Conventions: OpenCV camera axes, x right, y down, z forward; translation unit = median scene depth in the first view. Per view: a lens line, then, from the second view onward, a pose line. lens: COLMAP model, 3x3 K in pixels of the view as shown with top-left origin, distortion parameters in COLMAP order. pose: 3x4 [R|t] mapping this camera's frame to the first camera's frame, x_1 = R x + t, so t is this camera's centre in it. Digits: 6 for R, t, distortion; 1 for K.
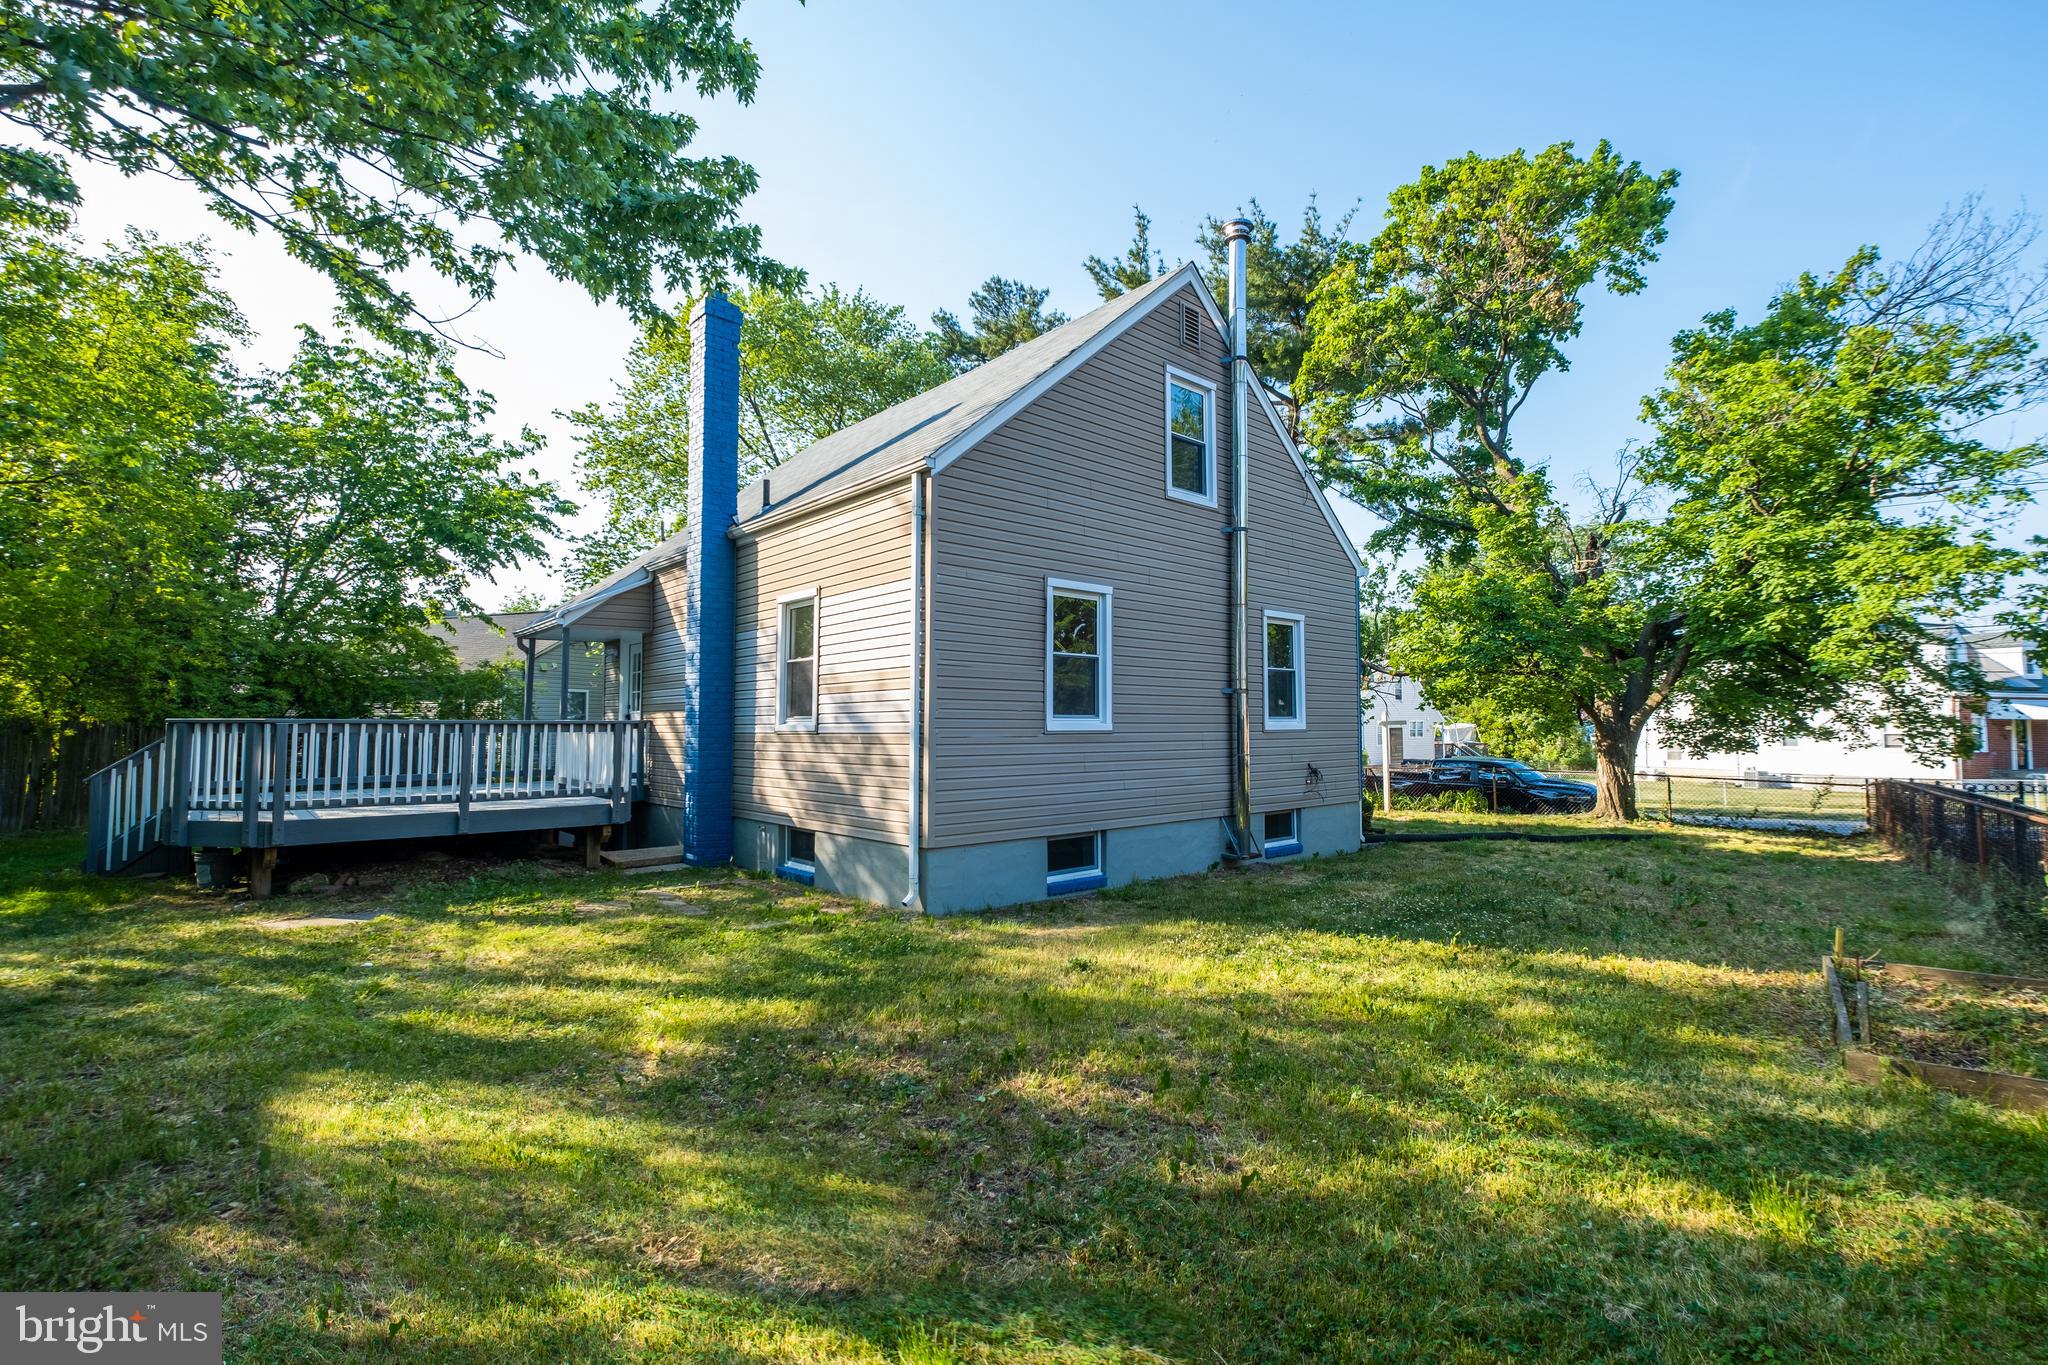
lens RADIAL K [[909.5, 0, 1050.6], [0, 909.5, 676.5], [0, 0, 1]] dist [0.003200, -0.000167]
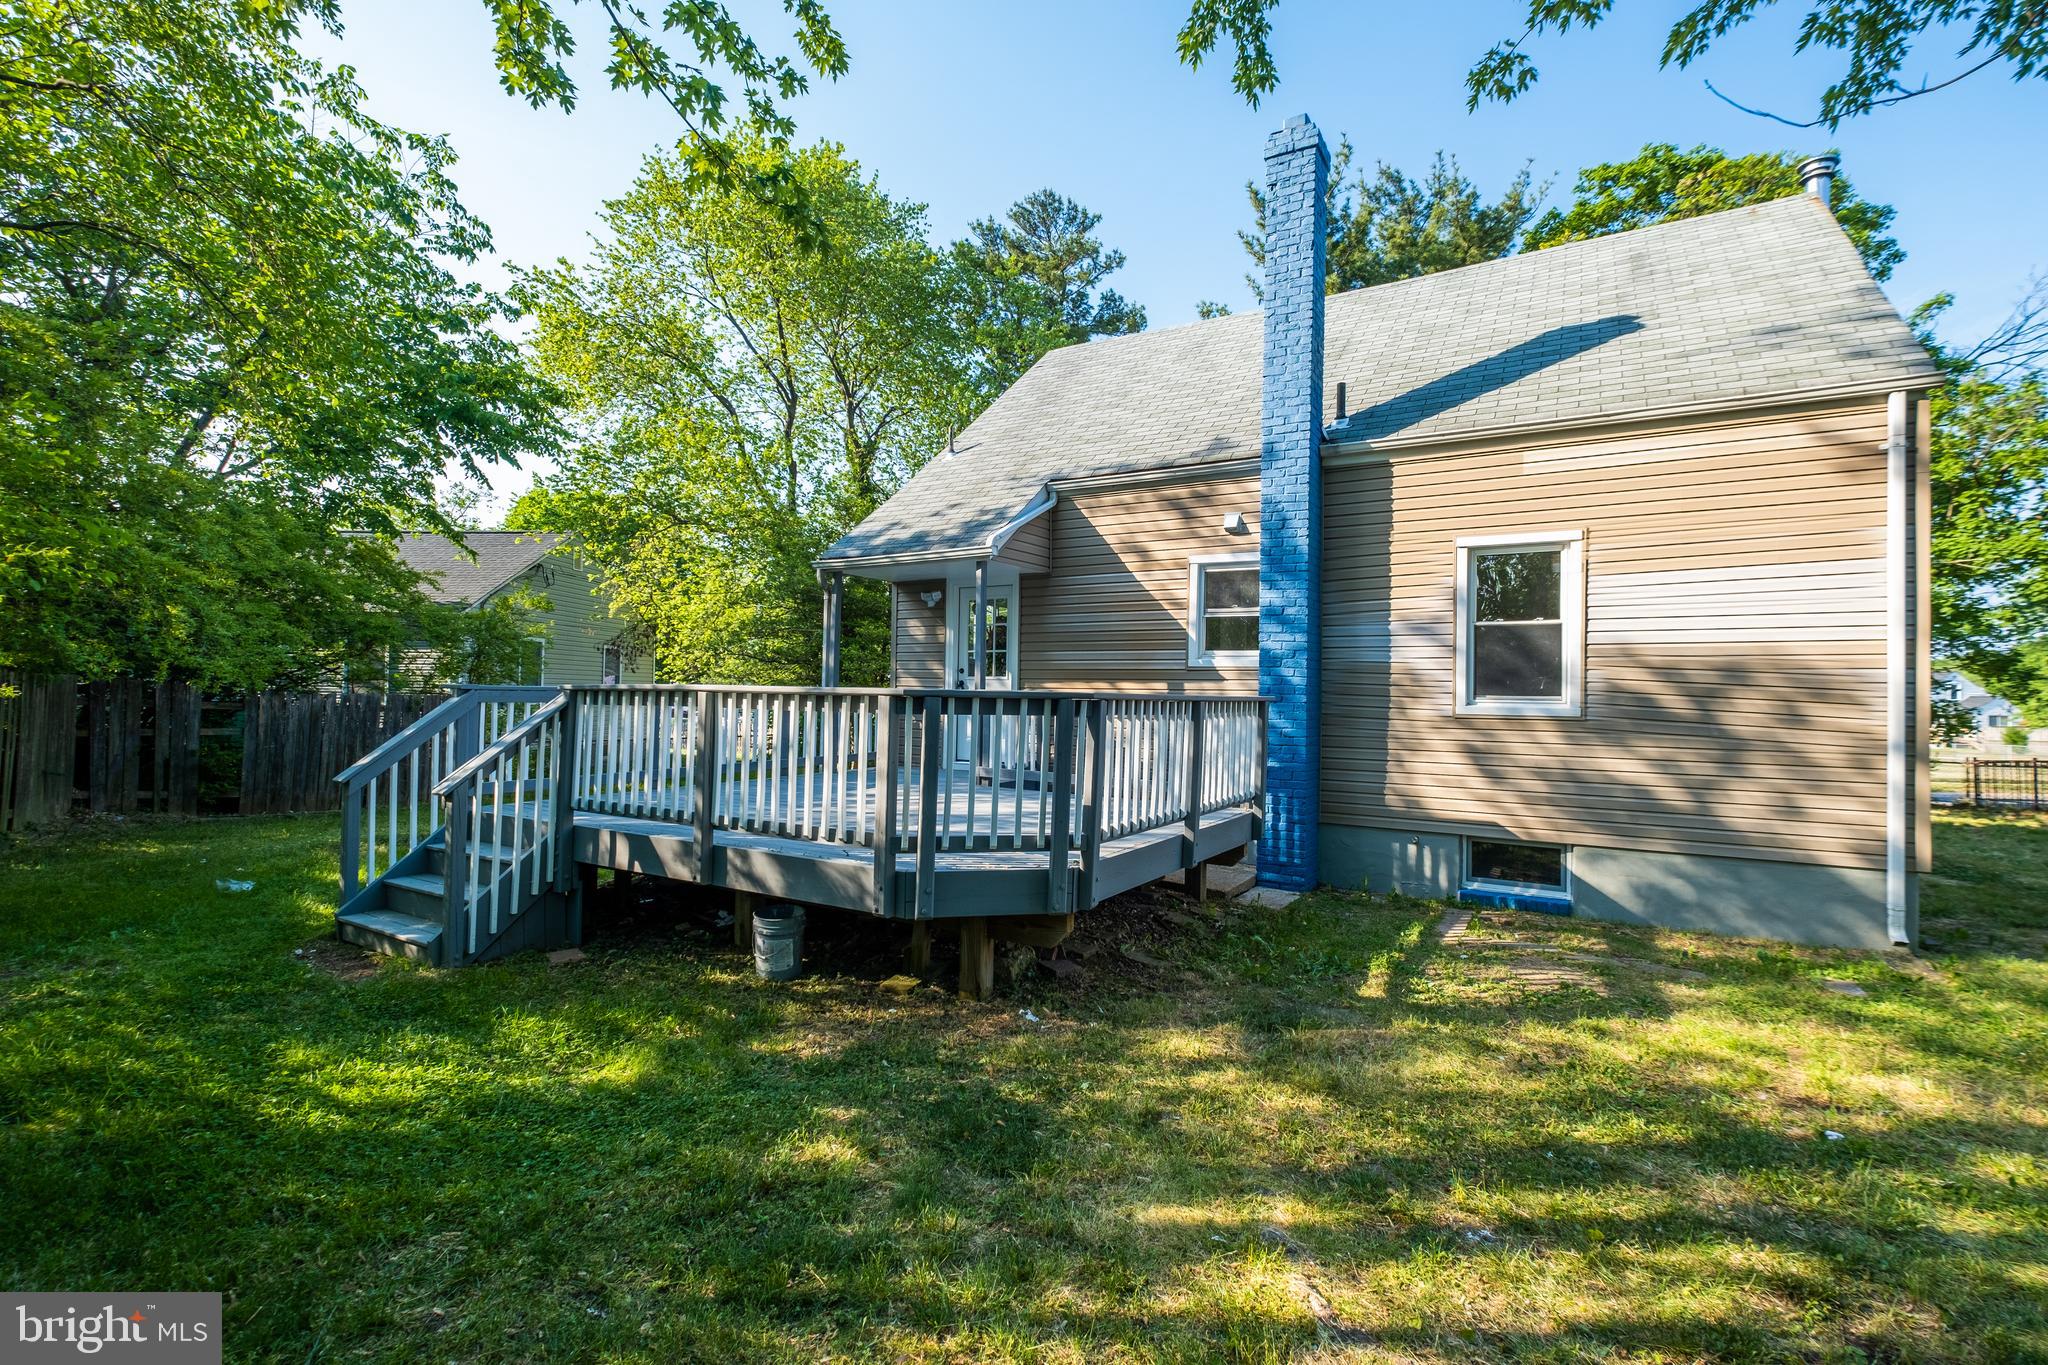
lens RADIAL K [[909.5, 0, 1050.6], [0, 909.5, 676.5], [0, 0, 1]] dist [0.003200, -0.000167]
pose [[0.953593, 0.023198, 0.300204, -0.702978], [-0.034419, 0.998890, 0.032144, 0.012740], [-0.299125, -0.040985, 0.953333, 0.303987]]
